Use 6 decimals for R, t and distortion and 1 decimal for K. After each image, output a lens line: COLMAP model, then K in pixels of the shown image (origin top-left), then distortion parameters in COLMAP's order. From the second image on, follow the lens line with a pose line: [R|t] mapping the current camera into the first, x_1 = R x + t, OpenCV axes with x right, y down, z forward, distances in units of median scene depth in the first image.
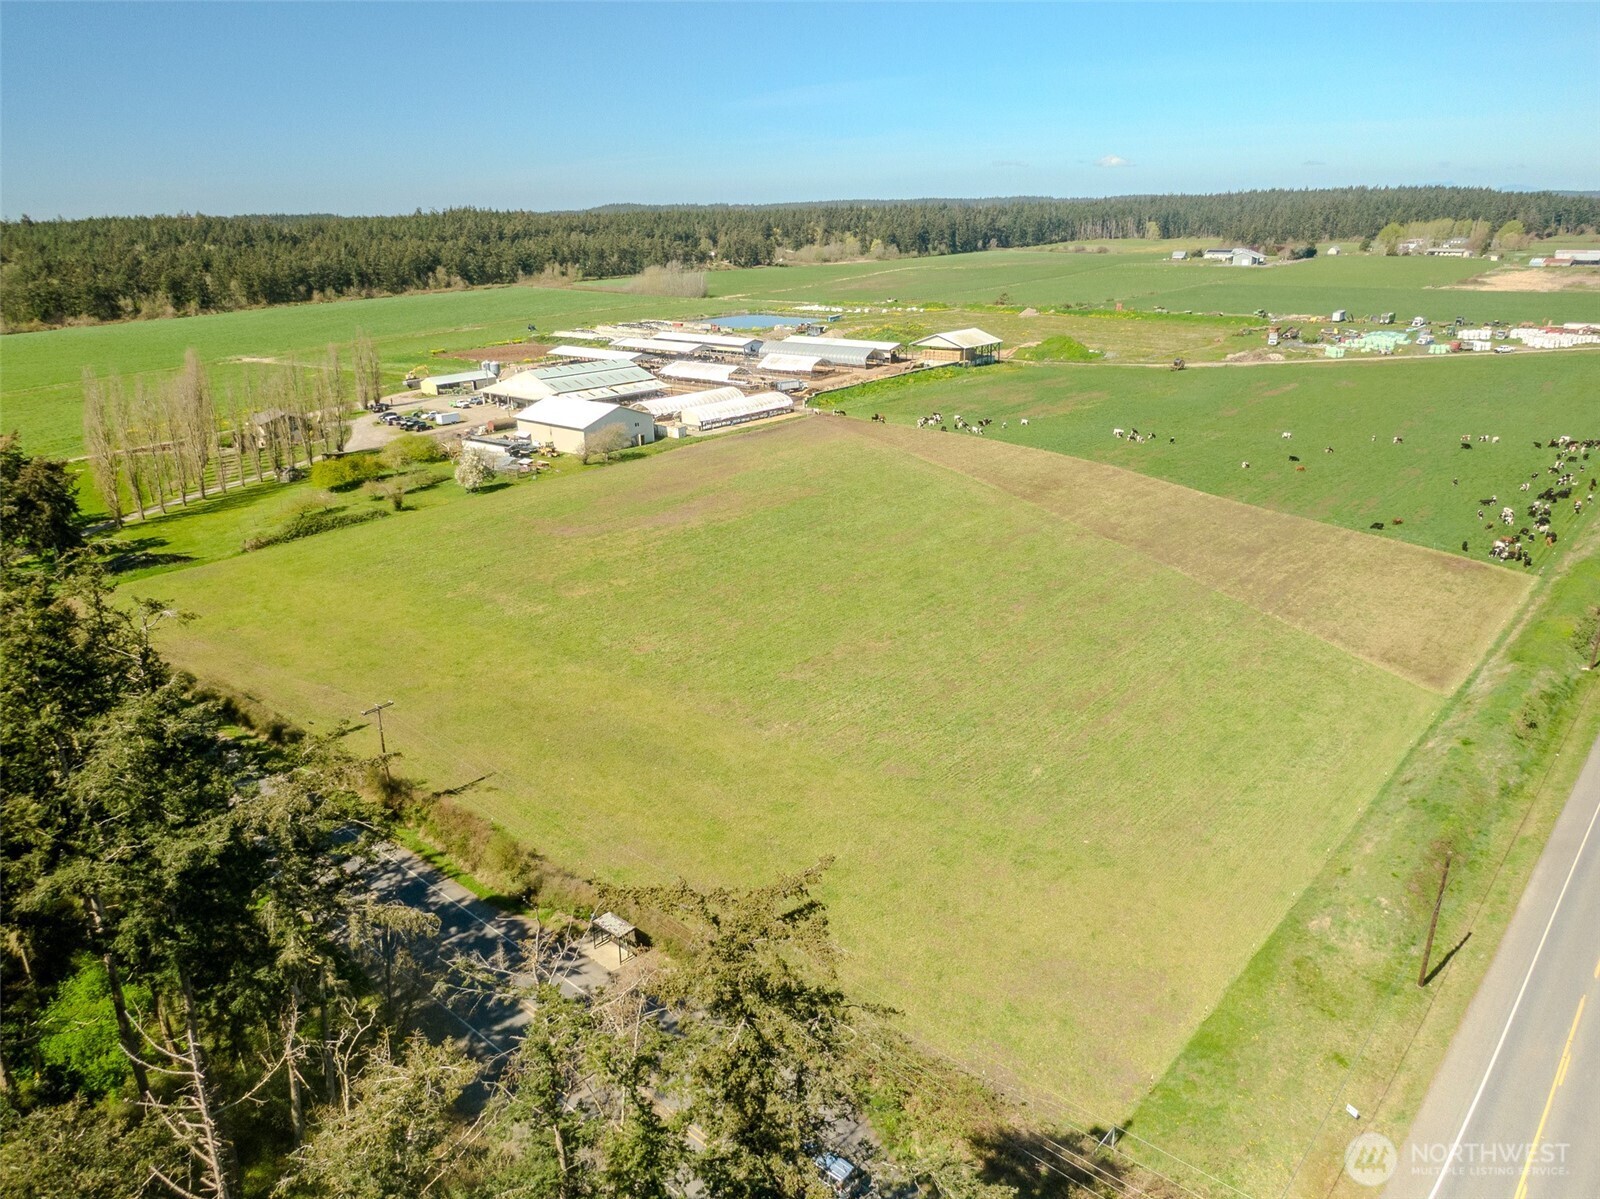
lens RADIAL K [[1135.6, 0, 800.0], [0, 1135.6, 599.5], [0, 0, 1]] dist [0.058642, -0.107277]
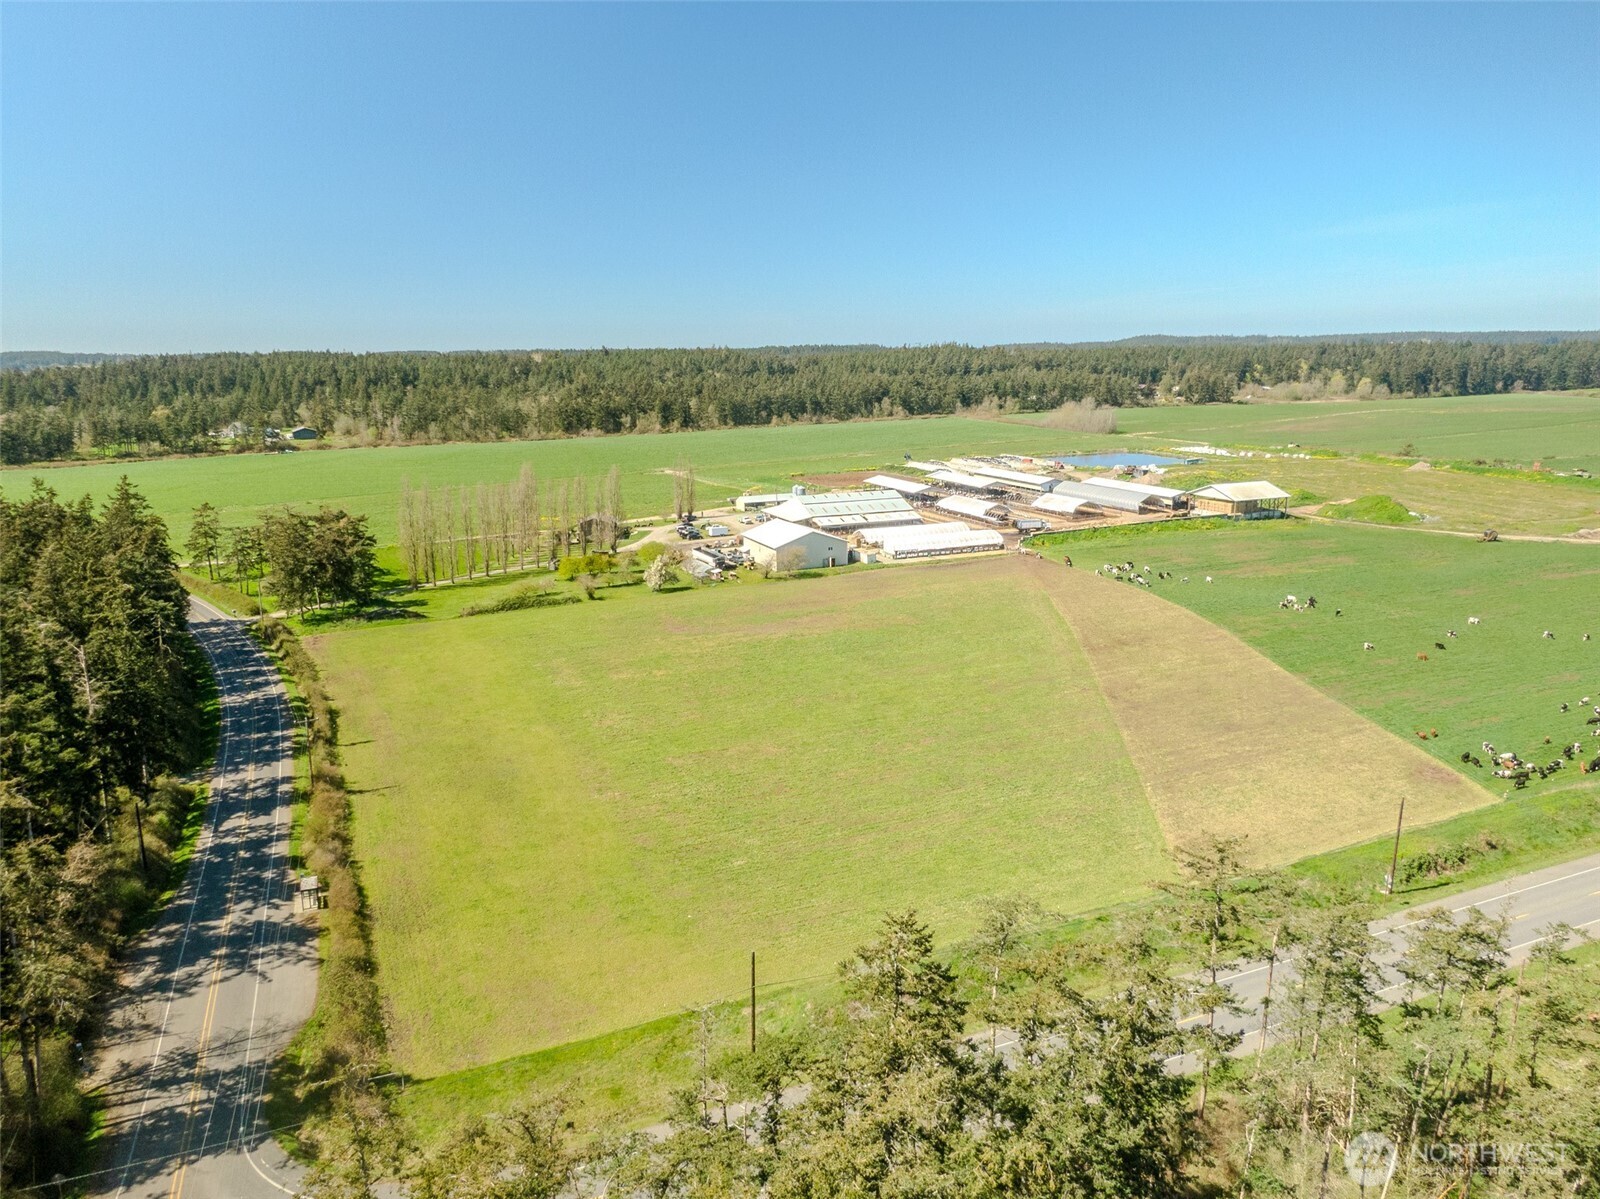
lens RADIAL K [[1135.6, 0, 800.0], [0, 1135.6, 599.5], [0, 0, 1]] dist [0.058642, -0.107277]
pose [[0.897732, 0.103570, -0.428194, 0.222353], [-0.147577, 0.986514, -0.070790, -0.012955], [0.415087, 0.126743, 0.900910, -0.019872]]
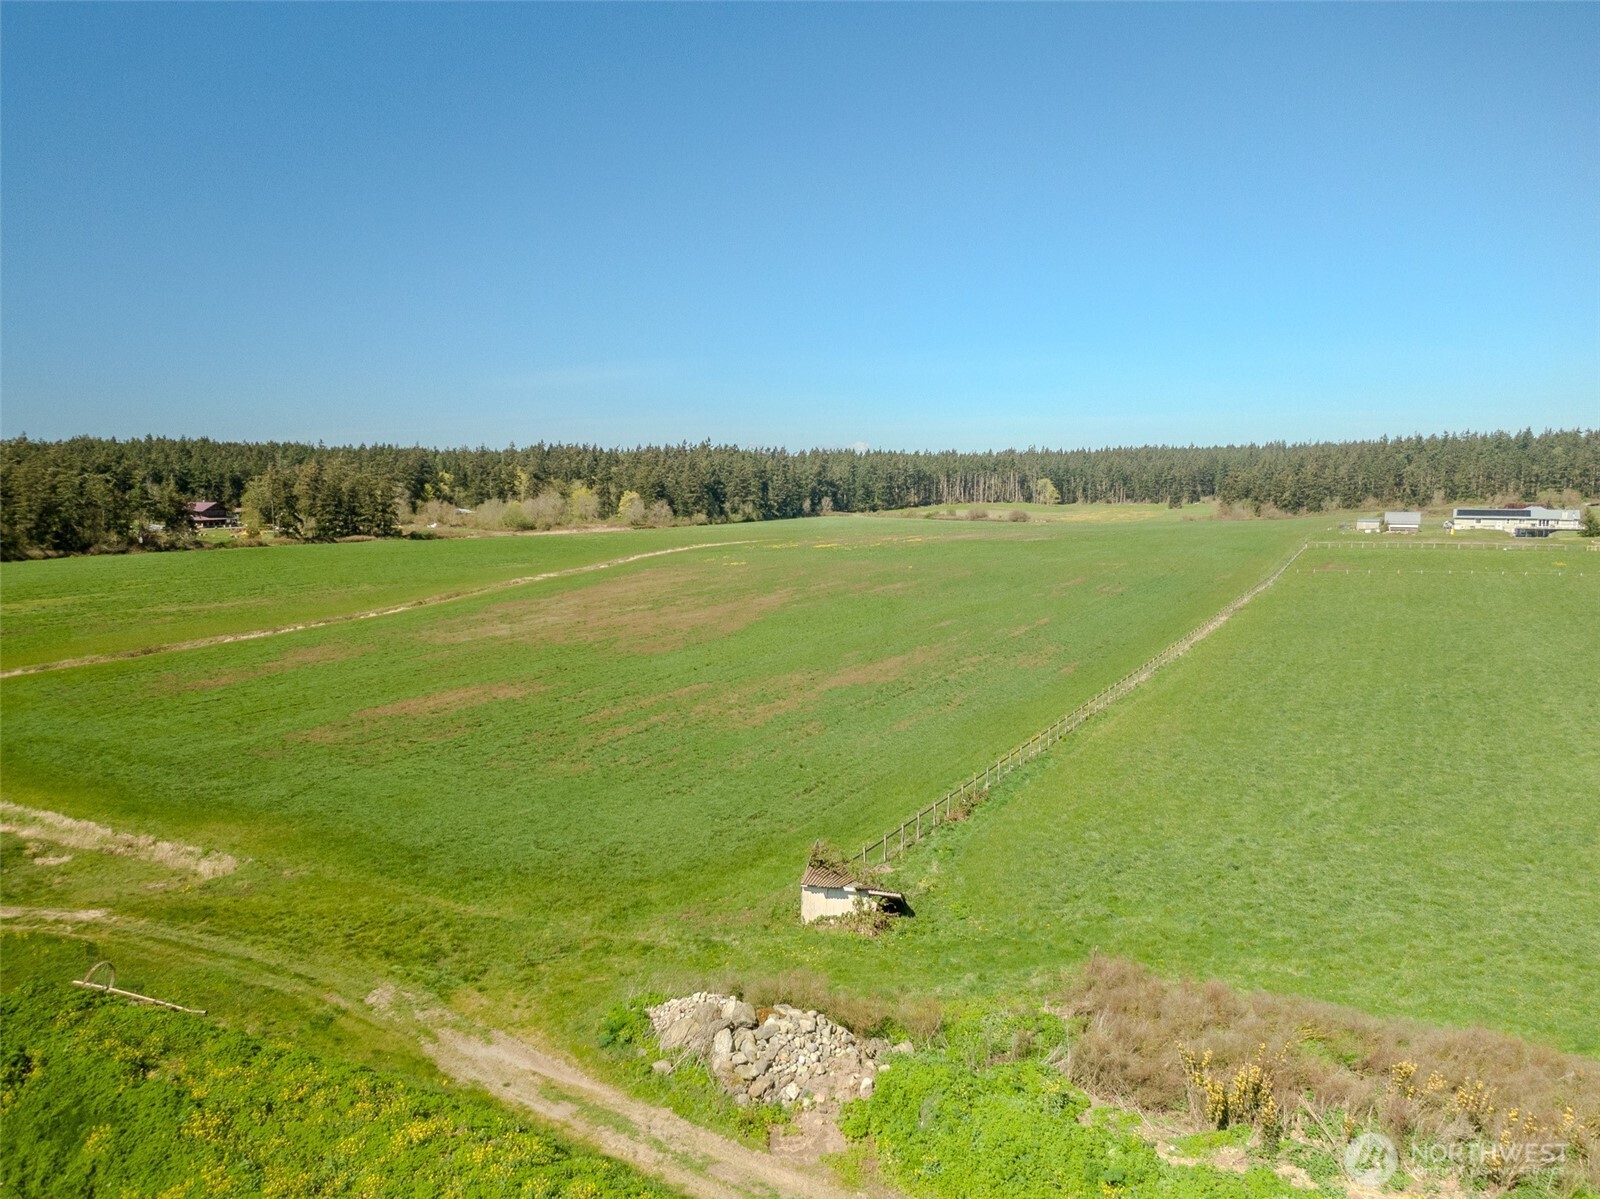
lens RADIAL K [[1135.6, 0, 800.0], [0, 1135.6, 599.5], [0, 0, 1]] dist [0.058642, -0.107277]
pose [[0.976658, -0.004213, 0.214760, 0.094495], [0.053266, 0.973329, -0.223144, -0.446151], [-0.208093, 0.229375, 0.950834, 1.521292]]
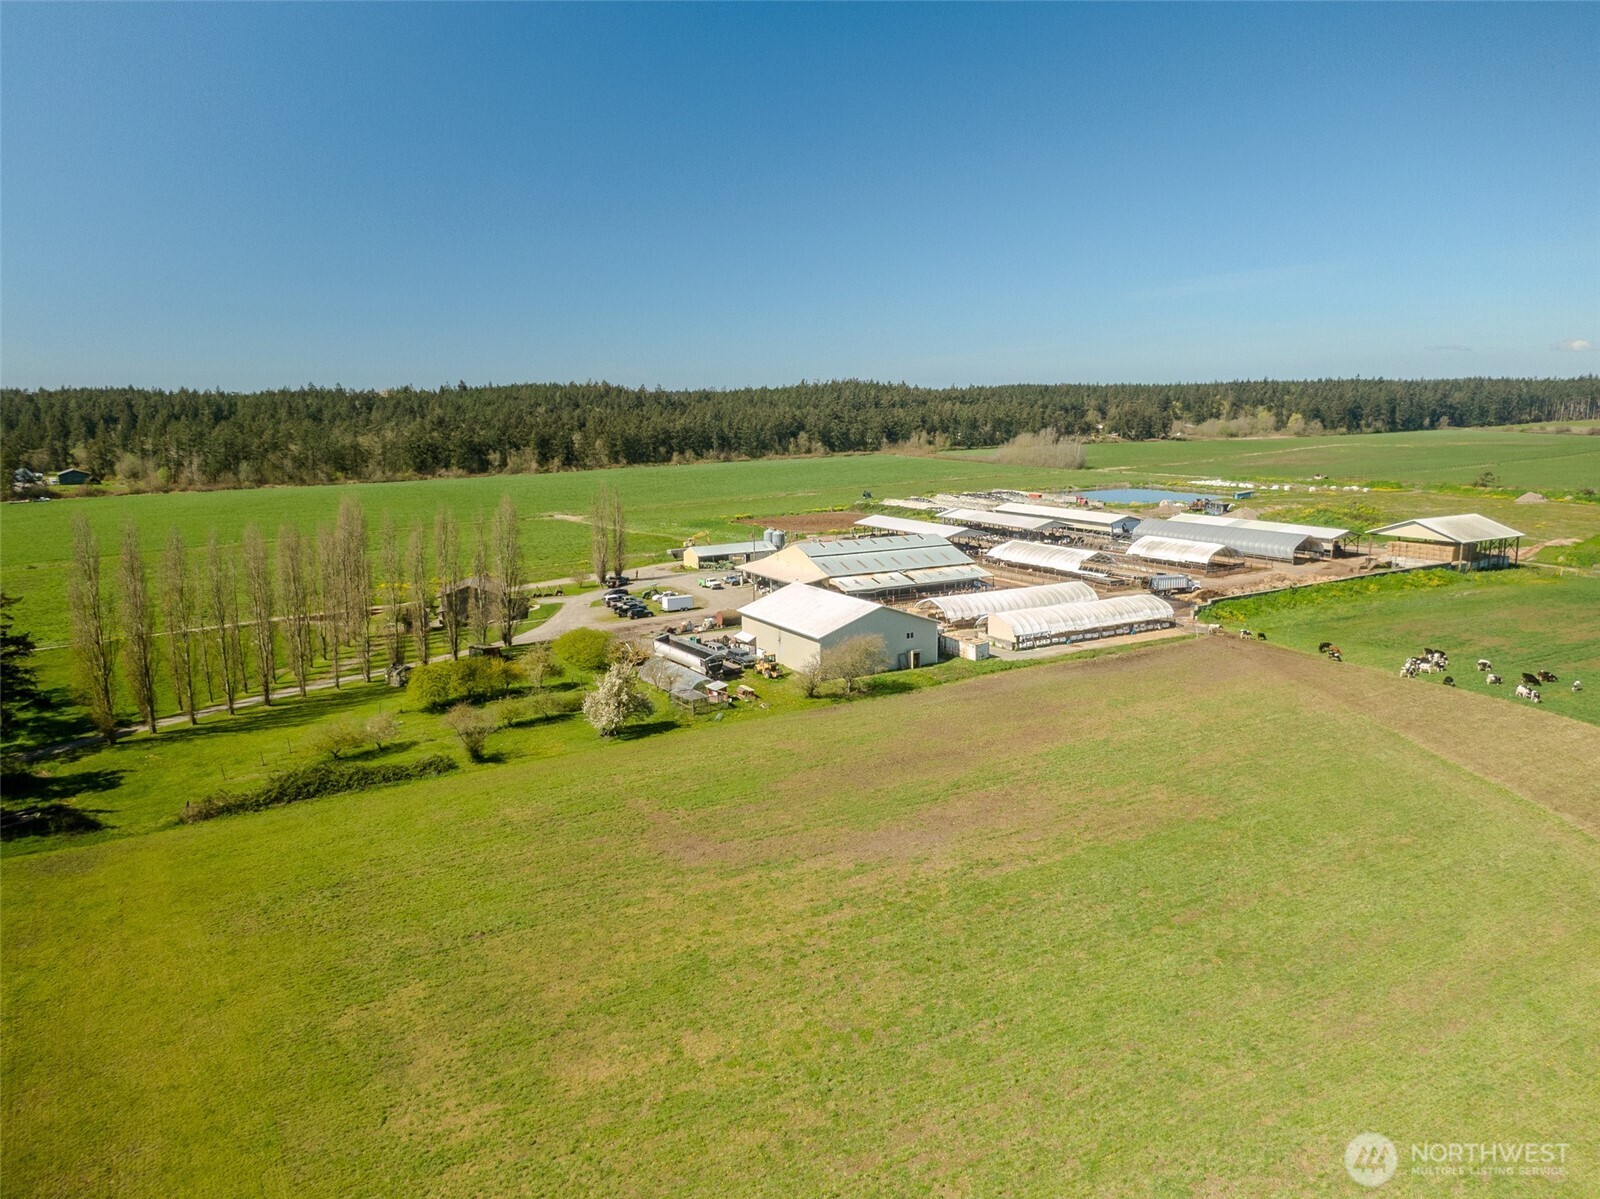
lens RADIAL K [[1135.6, 0, 800.0], [0, 1135.6, 599.5], [0, 0, 1]] dist [0.058642, -0.107277]
pose [[0.944313, 0.065622, -0.322439, 0.001366], [-0.113034, 0.984973, -0.130580, -0.058057], [0.309024, 0.159755, 0.937540, 0.265178]]
